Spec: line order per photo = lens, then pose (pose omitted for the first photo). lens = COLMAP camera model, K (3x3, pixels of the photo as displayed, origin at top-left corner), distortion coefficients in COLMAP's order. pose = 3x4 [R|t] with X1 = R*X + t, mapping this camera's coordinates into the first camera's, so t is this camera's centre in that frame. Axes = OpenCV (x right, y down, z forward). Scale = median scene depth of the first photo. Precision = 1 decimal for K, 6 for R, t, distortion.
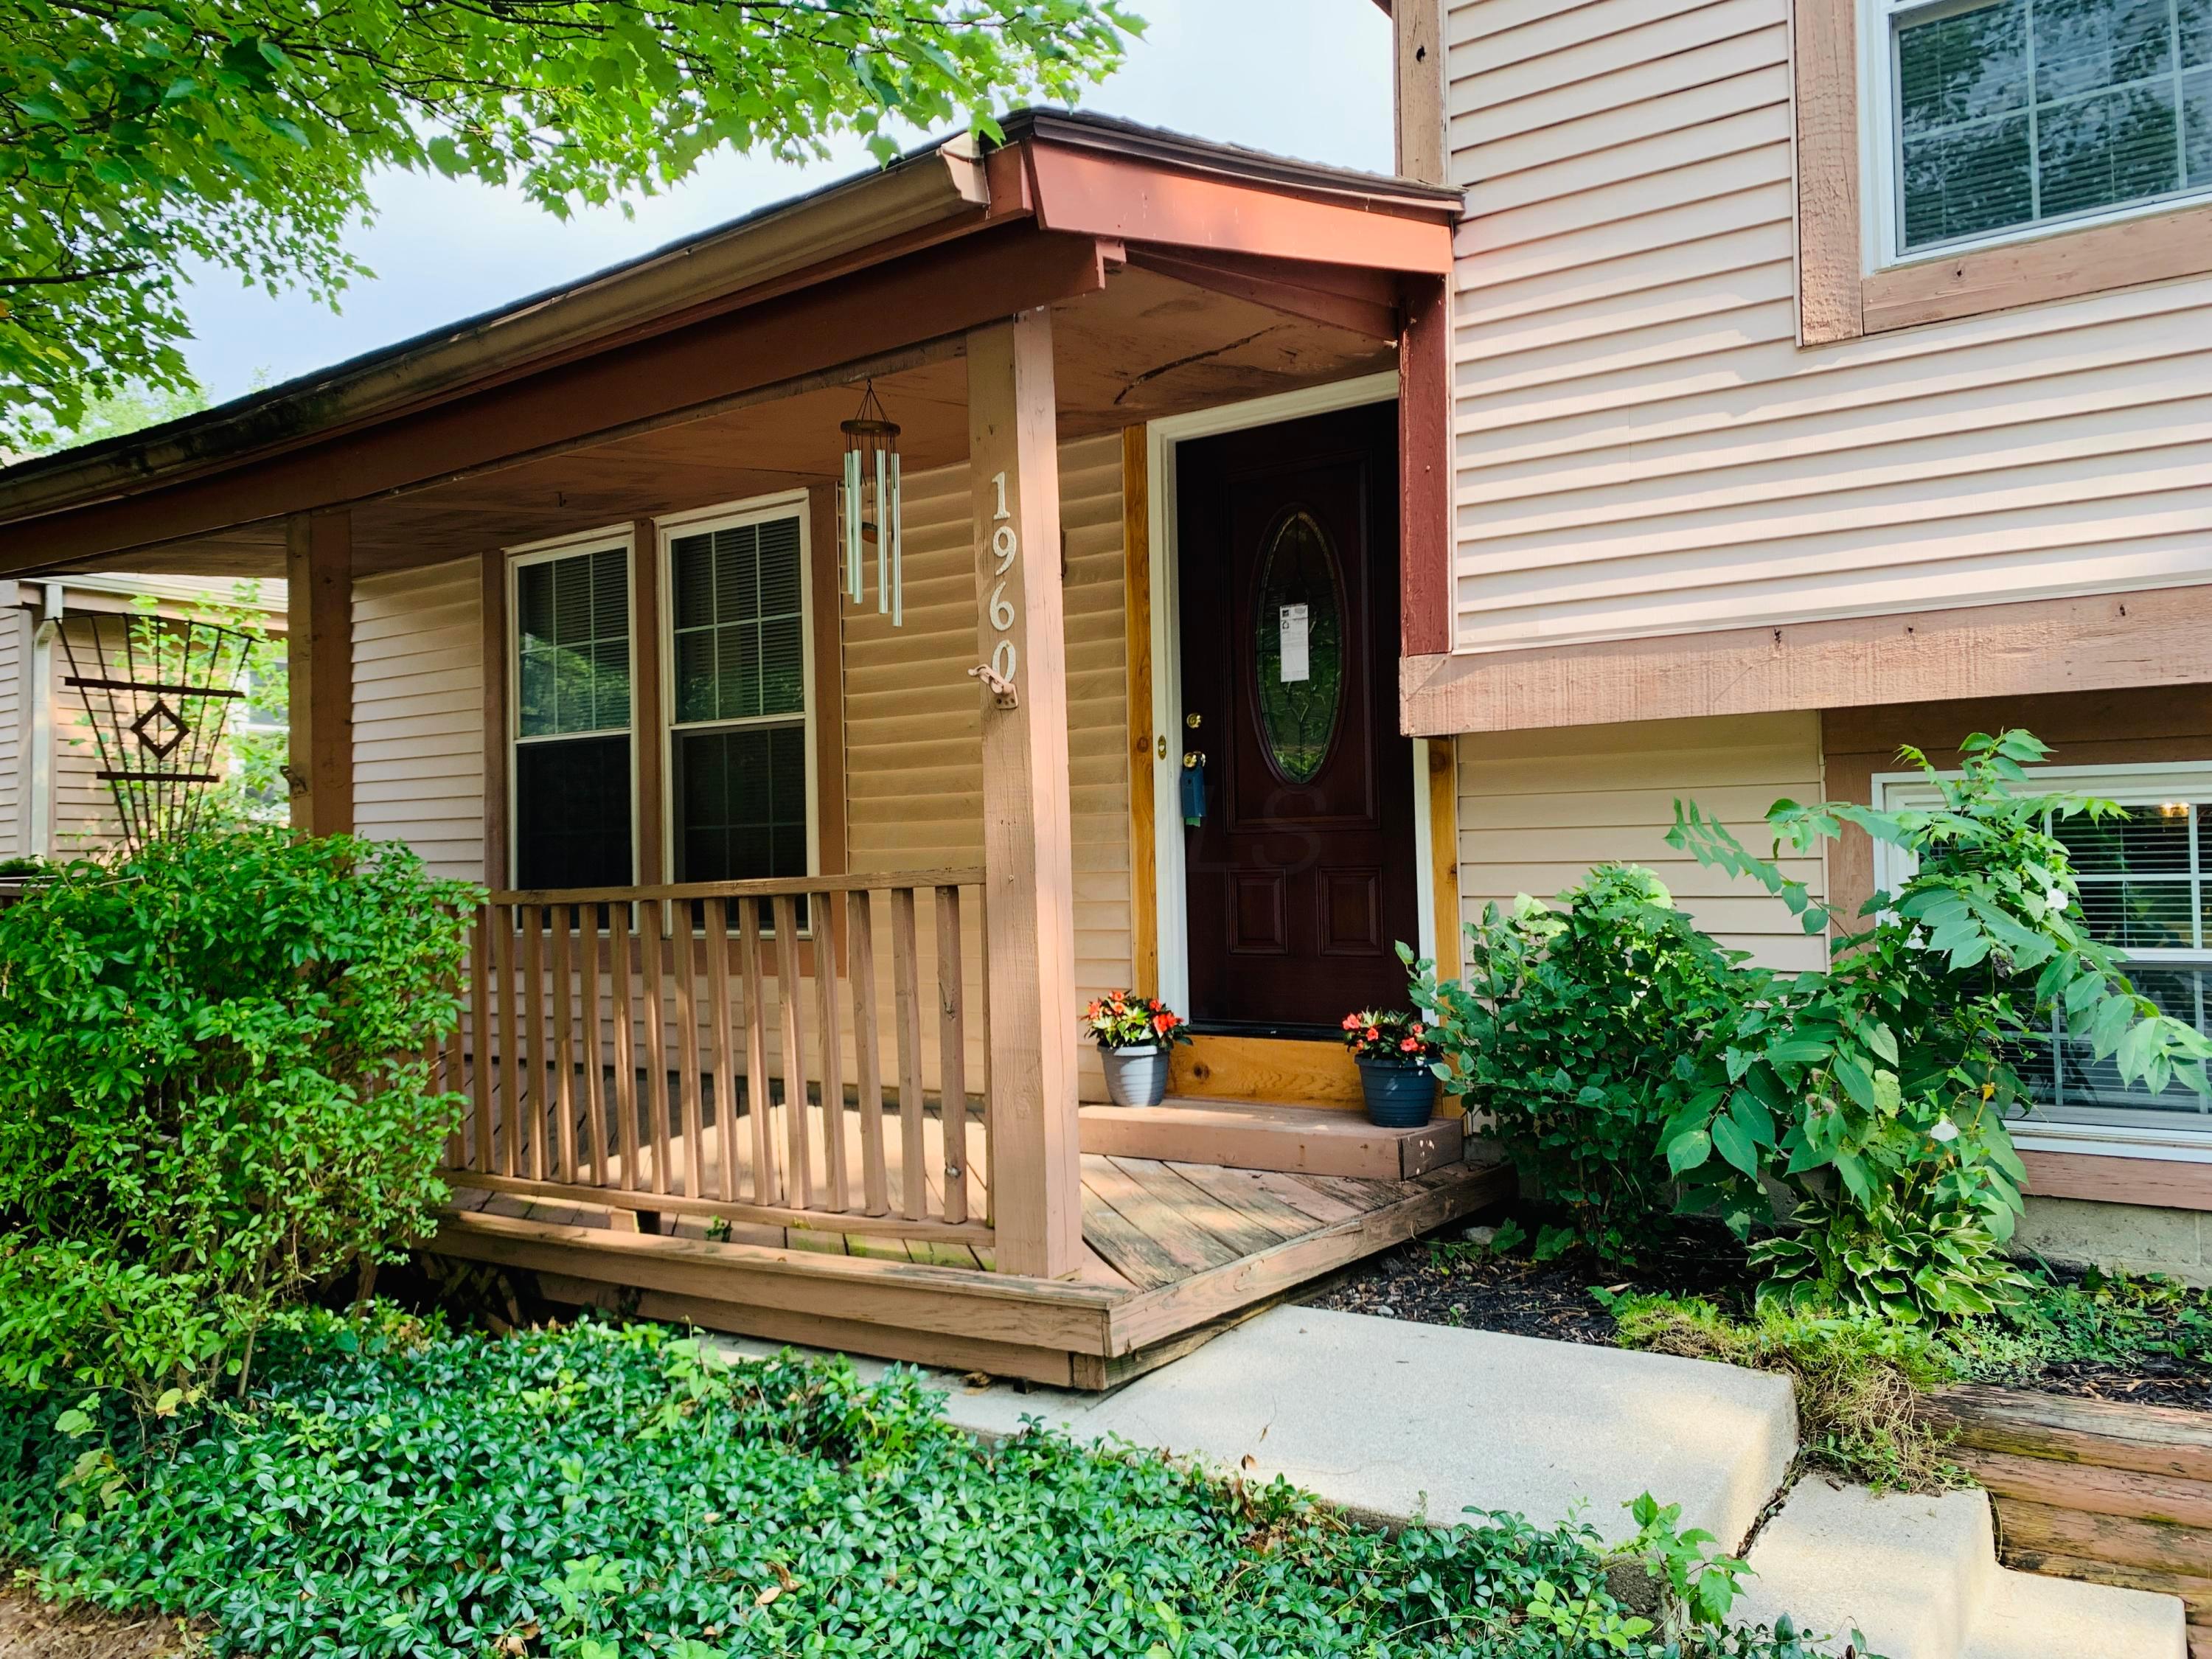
lens RADIAL K [[1660.9, 0, 1100.9], [0, 1660.9, 817.9], [0, 0, 1]] dist [0.037296, -0.035231]
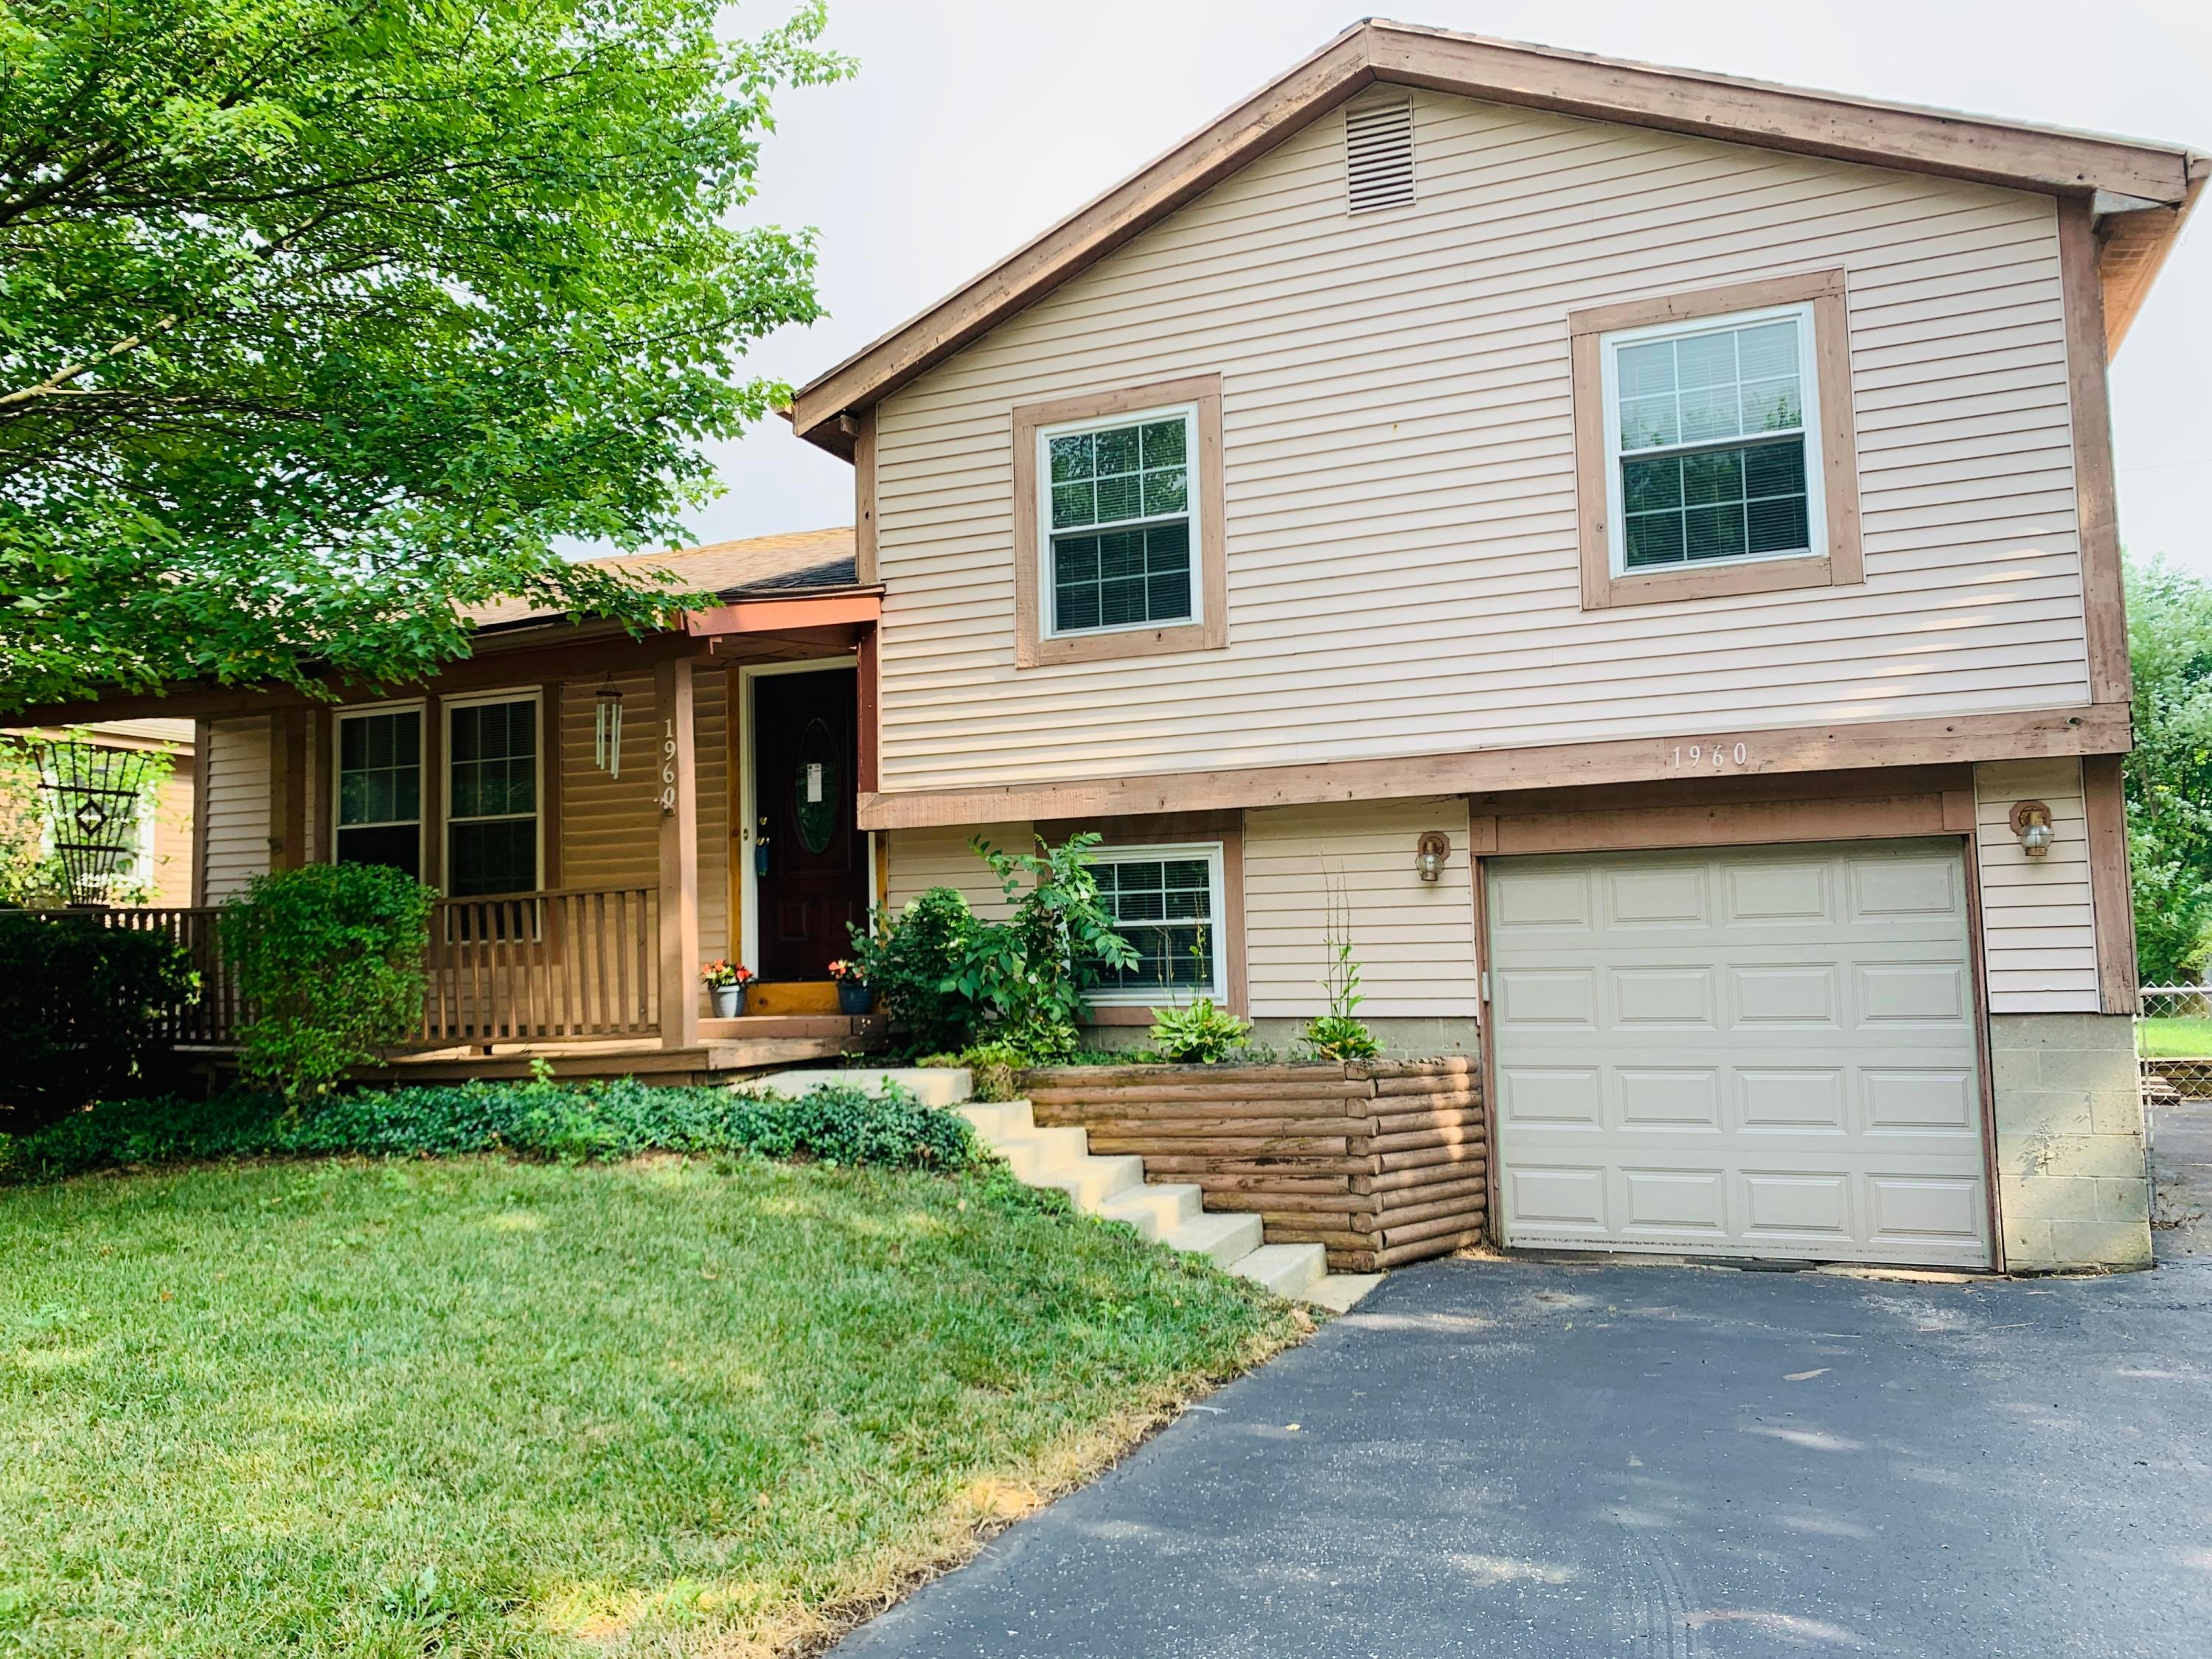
lens RADIAL K [[1660.9, 0, 1079.2], [0, 1660.9, 837.4], [0, 0, 1]] dist [0.037296, -0.035231]
pose [[0.977967, 0.012083, 0.208411, 0.016638], [-0.002216, 0.998868, -0.047510, 0.061736], [-0.208749, 0.046002, 0.976887, -1.161986]]
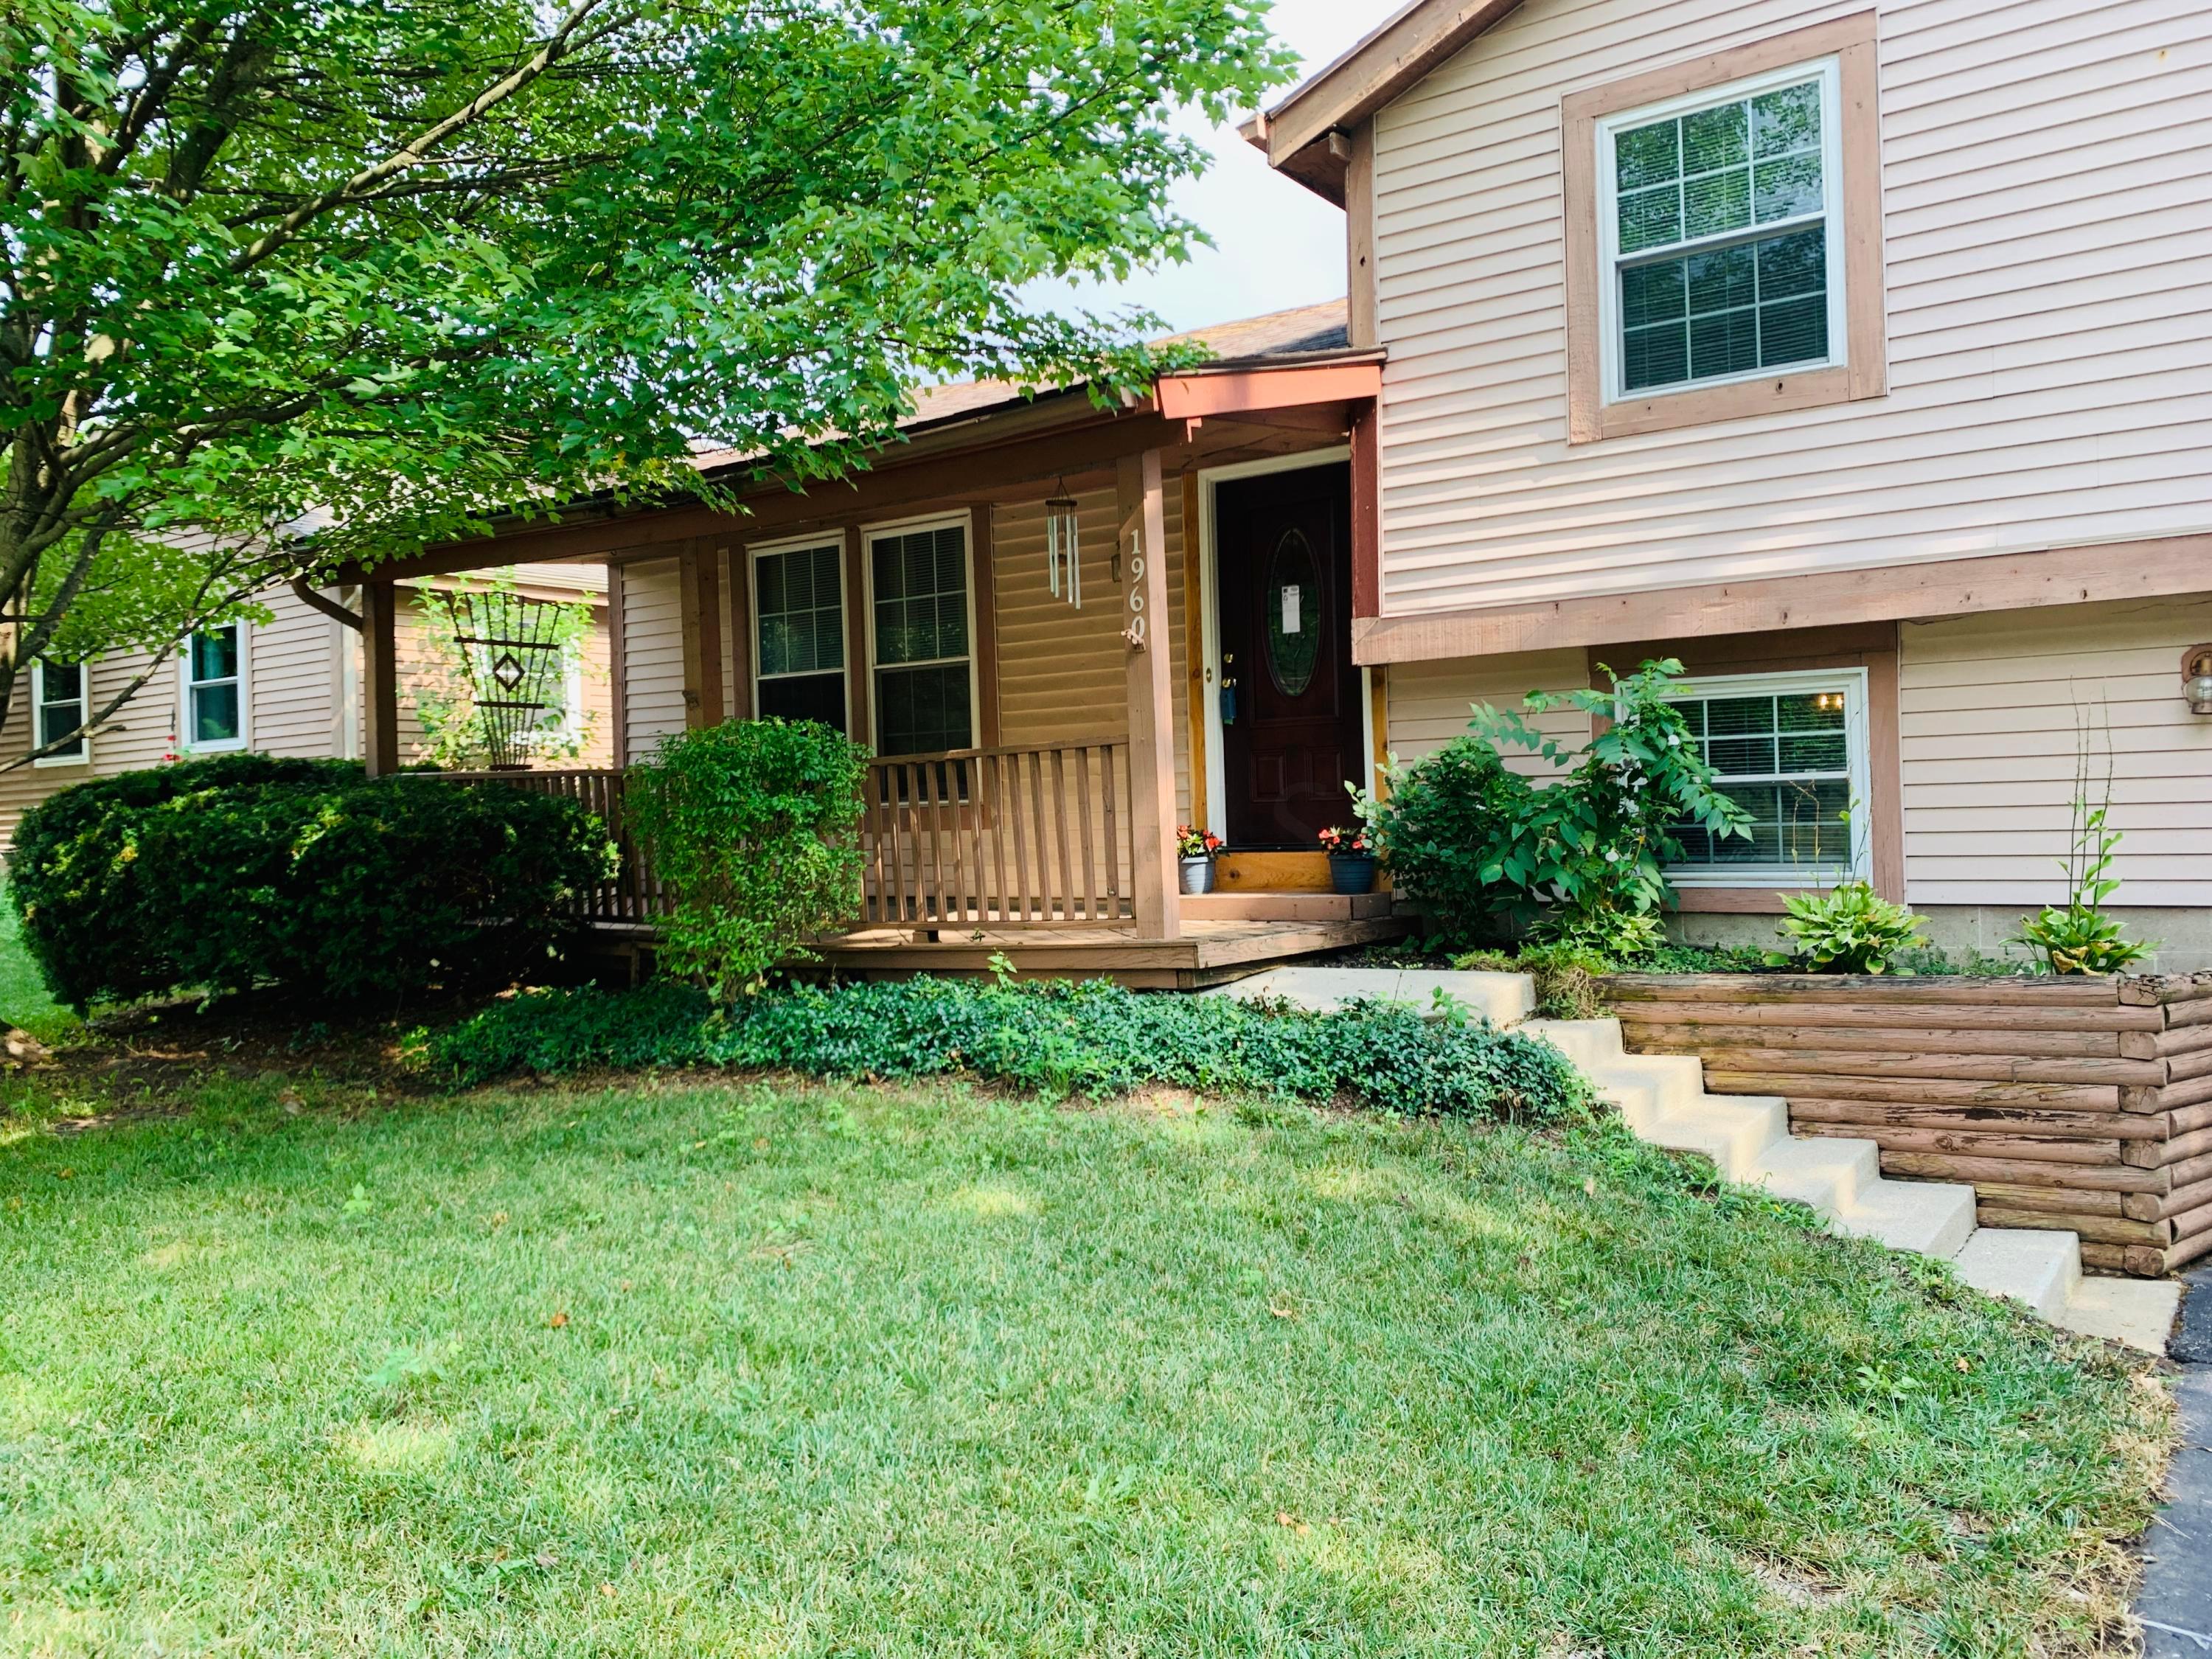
lens RADIAL K [[1660.9, 0, 1088.9], [0, 1660.9, 820.0], [0, 0, 1]] dist [0.037296, -0.035231]
pose [[0.999872, -0.009544, -0.012838, -0.071353], [0.009981, 0.999357, 0.034425, 0.049114], [0.012501, -0.034549, 0.999325, -0.730934]]
